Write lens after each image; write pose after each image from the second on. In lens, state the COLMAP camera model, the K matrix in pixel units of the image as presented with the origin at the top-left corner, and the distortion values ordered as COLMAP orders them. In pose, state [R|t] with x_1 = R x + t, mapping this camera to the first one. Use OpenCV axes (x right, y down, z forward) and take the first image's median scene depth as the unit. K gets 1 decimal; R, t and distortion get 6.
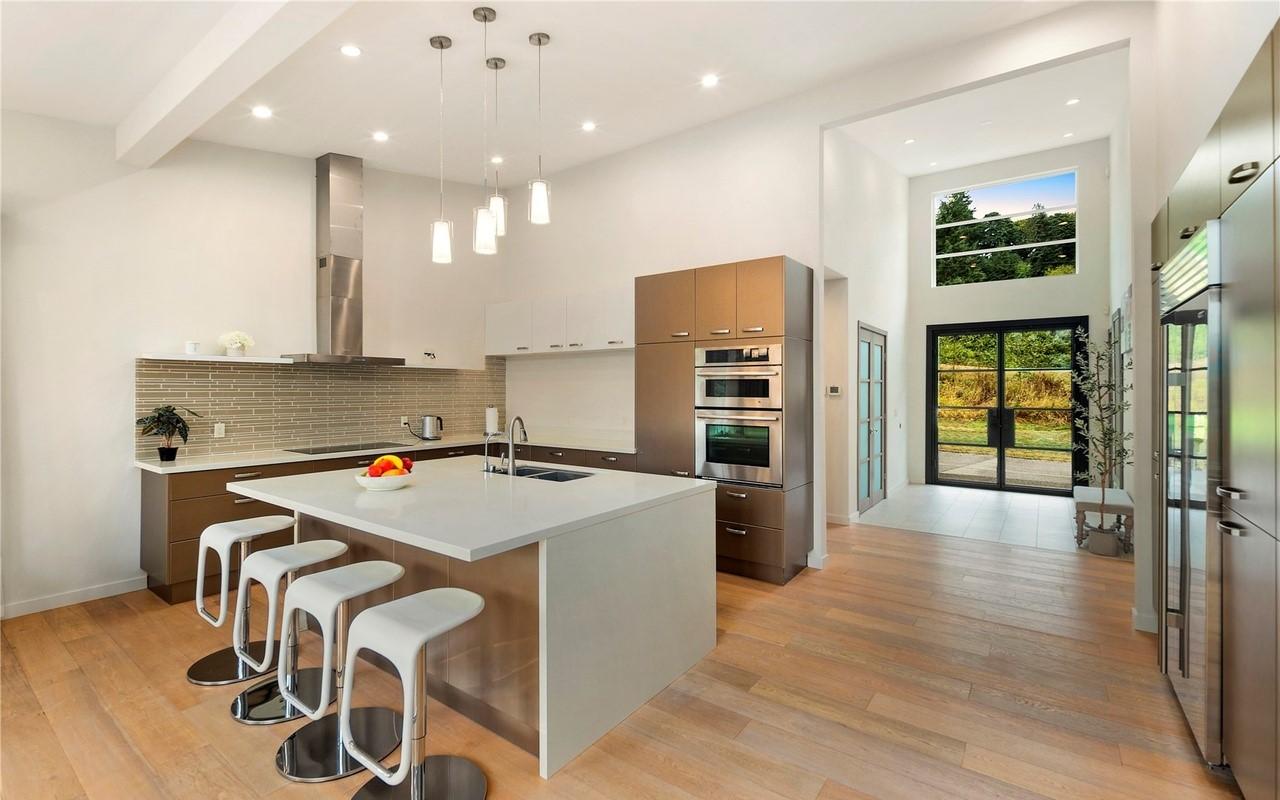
lens RADIAL K [[555.8, 0, 639.2], [0, 555.8, 389.9], [0, 0, 1]] dist [-0.000335, -0.000072]
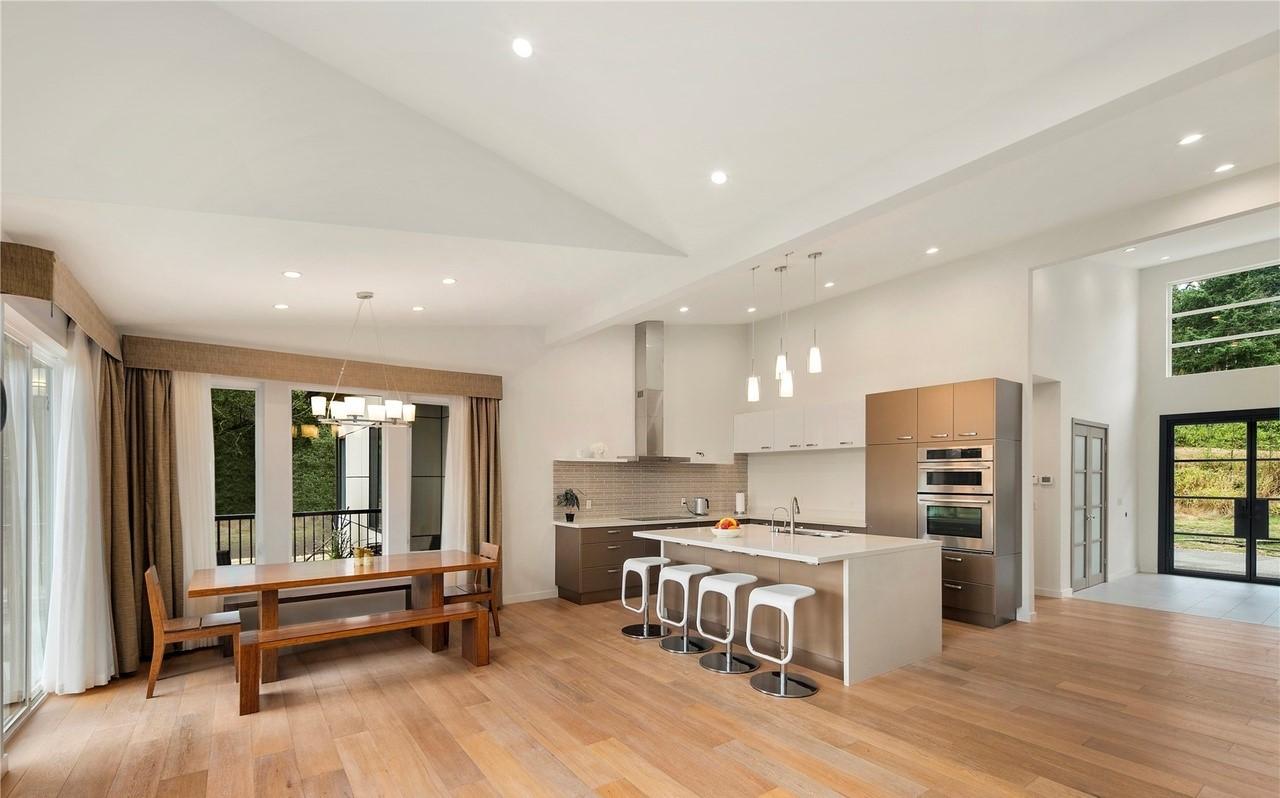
lens RADIAL K [[553.6, 0, 638.5], [0, 553.6, 478.0], [0, 0, 1]] dist [0.002273, -0.000095]
pose [[0.949717, 0.000858, -0.313108, -0.107836], [-0.001291, 0.999998, -0.001174, -0.001367], [0.313106, 0.001519, 0.949717, -0.424189]]
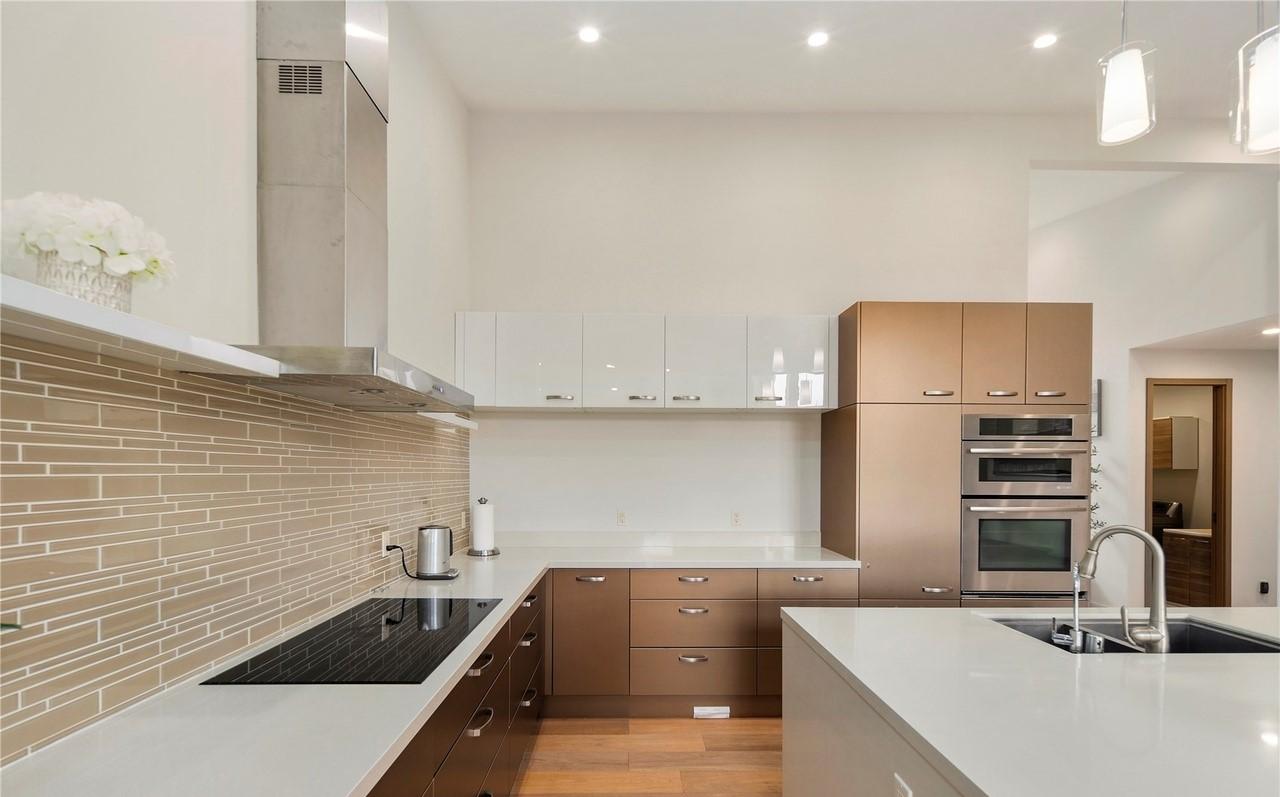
lens RADIAL K [[558.7, 0, 636.6], [0, 558.7, 472.8], [0, 0, 1]] dist [0.000020, -0.000424]
pose [[0.798722, 0.000611, 0.601701, -0.616128], [-0.003096, 0.999990, 0.003094, 0.000301], [-0.601693, -0.004334, 0.798716, 0.626860]]
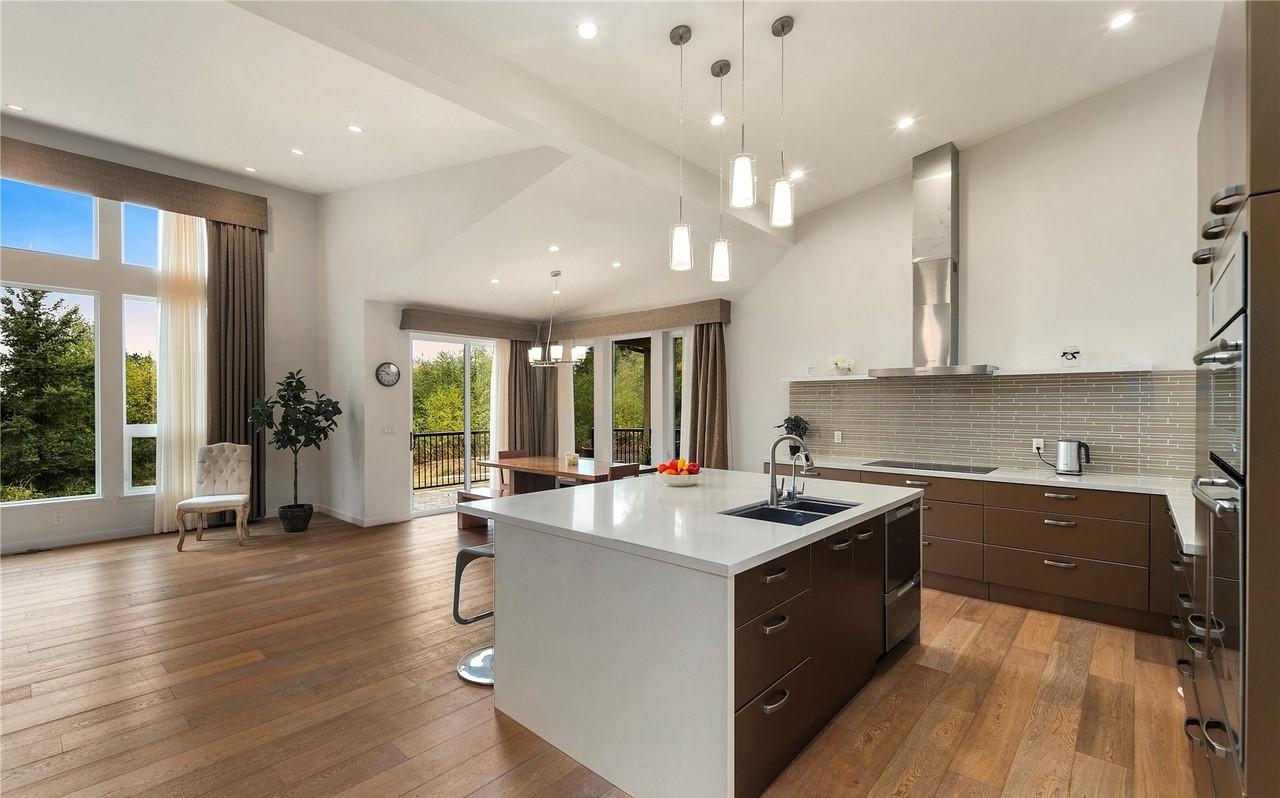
lens RADIAL K [[559.3, 0, 642.6], [0, 559.3, 408.2], [0, 0, 1]] dist [0.006883, -0.000046]
pose [[-0.095365, 0.009446, -0.995398, 0.461038], [-0.000934, 0.999954, 0.009579, -0.001271], [0.995442, 0.001843, -0.095351, 0.623142]]
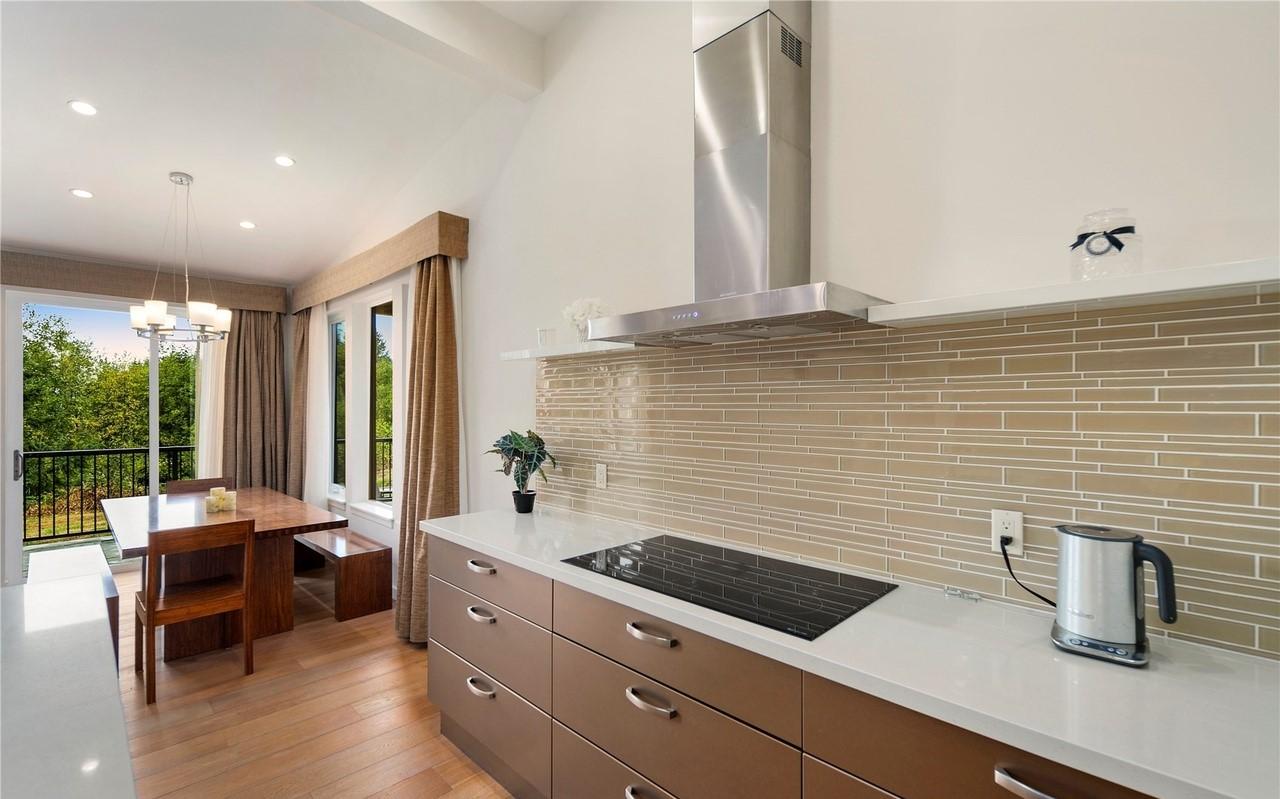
lens RADIAL K [[559.3, 0, 642.6], [0, 559.3, 408.7], [0, 0, 1]] dist [0.006883, -0.000046]
pose [[-0.149765, -0.000933, -0.988721, -0.168119], [-0.006802, 0.999977, 0.000086, 0.002383], [0.988698, 0.006739, -0.149768, 1.020871]]
